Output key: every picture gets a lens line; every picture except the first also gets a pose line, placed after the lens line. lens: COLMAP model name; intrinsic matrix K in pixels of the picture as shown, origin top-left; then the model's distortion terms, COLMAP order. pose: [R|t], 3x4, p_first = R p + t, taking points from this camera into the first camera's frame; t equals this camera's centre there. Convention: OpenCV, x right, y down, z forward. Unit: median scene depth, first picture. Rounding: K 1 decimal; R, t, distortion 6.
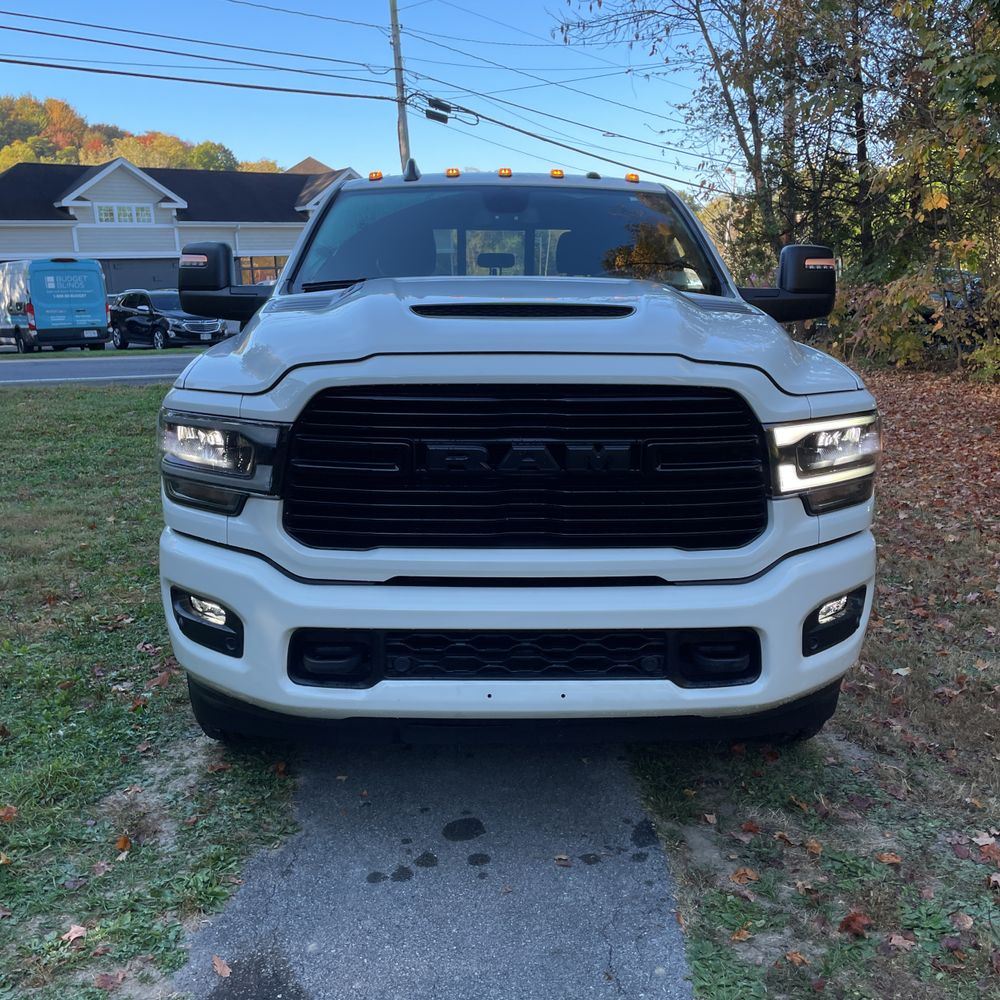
lens RADIAL K [[999.2, 0, 497.8], [0, 999.2, 488.0], [0, 0, 1]] dist [0.097921, -0.132120]
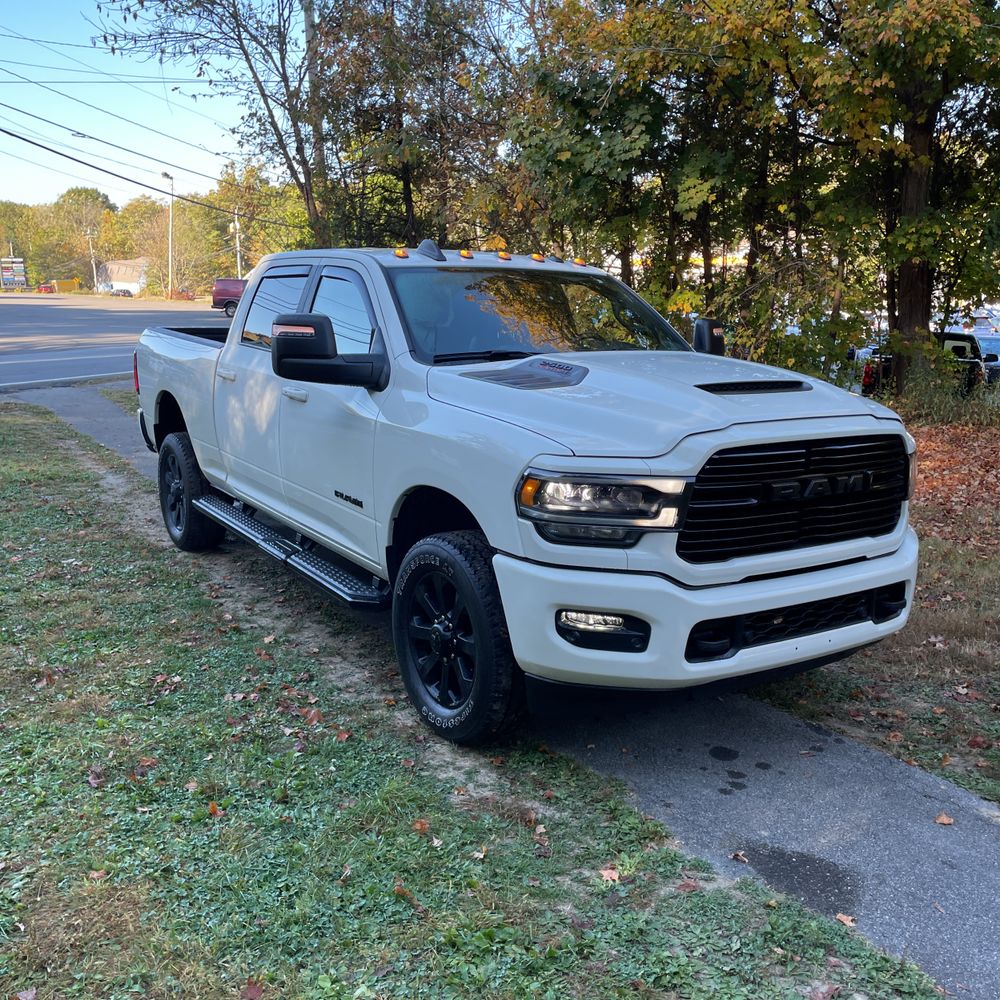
lens RADIAL K [[999.2, 0, 497.8], [0, 999.2, 488.0], [0, 0, 1]] dist [0.097921, -0.132120]
pose [[0.854217, -0.084031, 0.513081, -0.148529], [0.086703, 0.996057, 0.018781, -0.012550], [-0.512636, 0.028443, 0.858135, -0.008289]]
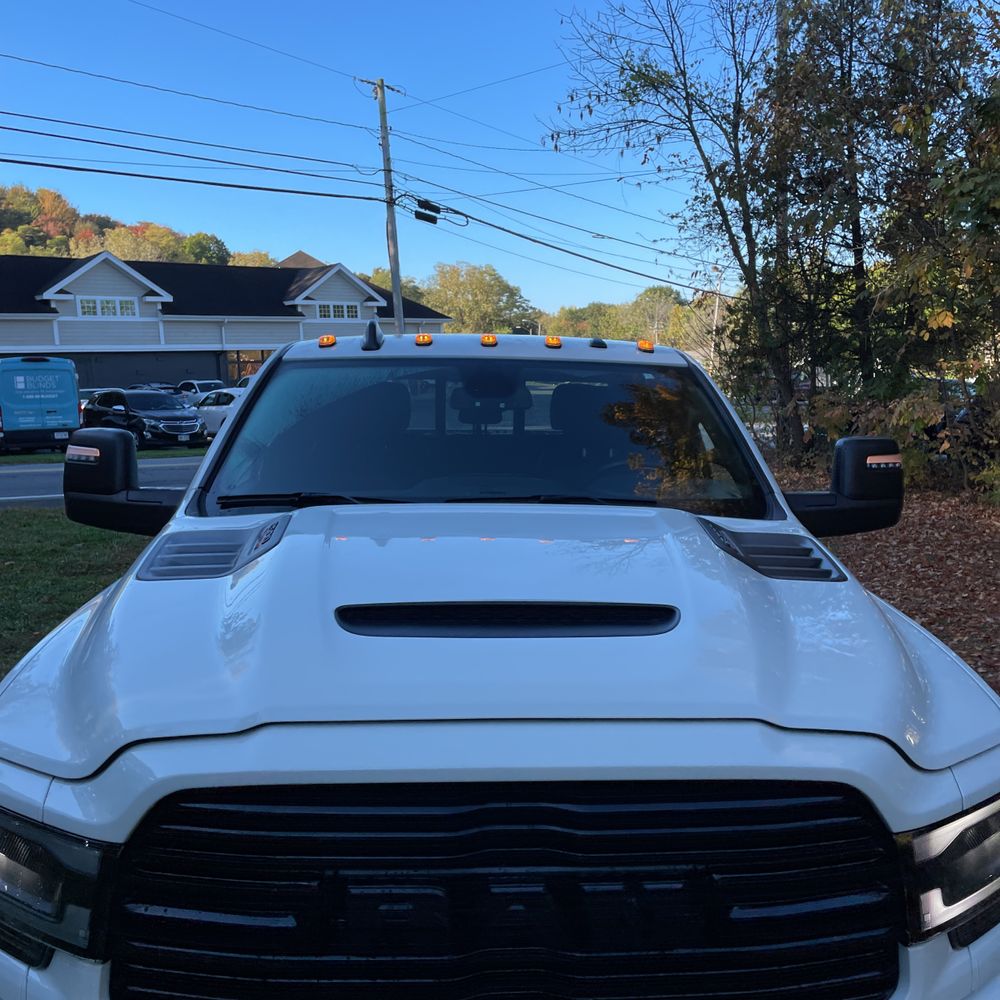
lens RADIAL K [[998.6, 0, 521.3], [0, 998.6, 513.7], [0, 0, 1]] dist [0.103565, -0.144026]
pose [[0.999445, 0.002563, 0.033216, 0.001650], [-0.000526, 0.998126, -0.061189, -0.029110], [-0.033311, 0.061137, 0.997573, 0.048464]]
